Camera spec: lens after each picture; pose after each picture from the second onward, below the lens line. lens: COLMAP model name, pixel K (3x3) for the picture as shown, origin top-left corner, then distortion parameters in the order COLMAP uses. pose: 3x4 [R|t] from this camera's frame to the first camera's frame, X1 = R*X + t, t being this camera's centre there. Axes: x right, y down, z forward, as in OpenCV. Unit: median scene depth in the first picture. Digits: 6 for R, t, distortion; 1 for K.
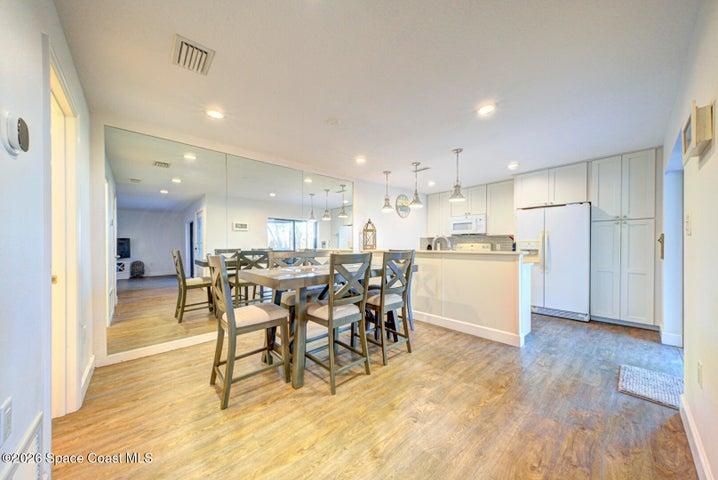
lens RADIAL K [[244.1, 0, 356.9], [0, 244.1, 246.9], [0, 0, 1]] dist [0.015859, -0.000119]
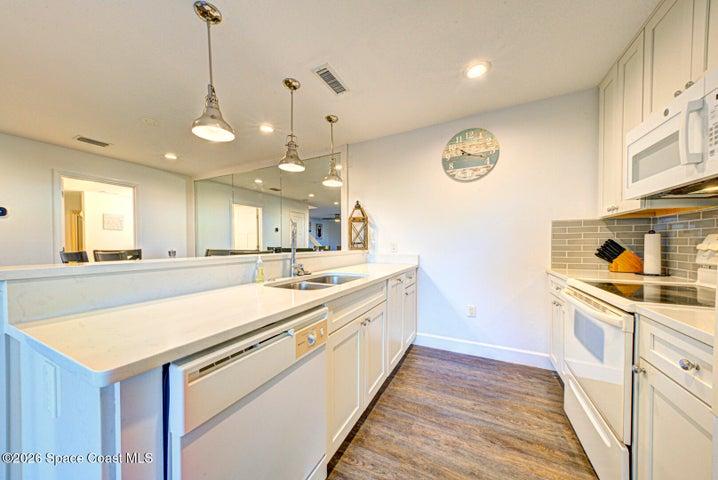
lens RADIAL K [[244.1, 0, 356.9], [0, 244.1, 246.9], [0, 0, 1]] dist [0.015859, -0.000119]
pose [[0.366690, 0.013181, -0.930250, 0.803261], [-0.000320, 0.999901, 0.014042, -0.007655], [0.930343, -0.004852, 0.366658, 0.971031]]
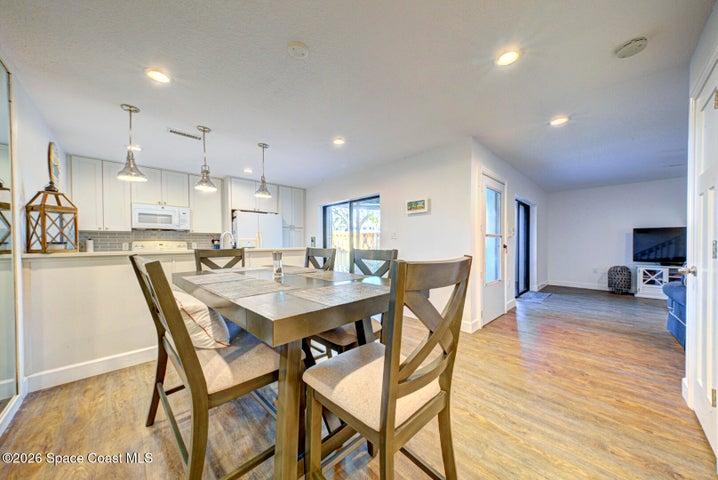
lens RADIAL K [[245.8, 0, 358.4], [0, 245.8, 247.5], [0, 0, 1]] dist [0.012908, -0.000050]
pose [[-0.038372, -0.013435, 0.999173, -0.522287], [0.010946, 0.999844, 0.013864, 0.002281], [-0.999204, 0.011469, -0.038219, 0.600699]]
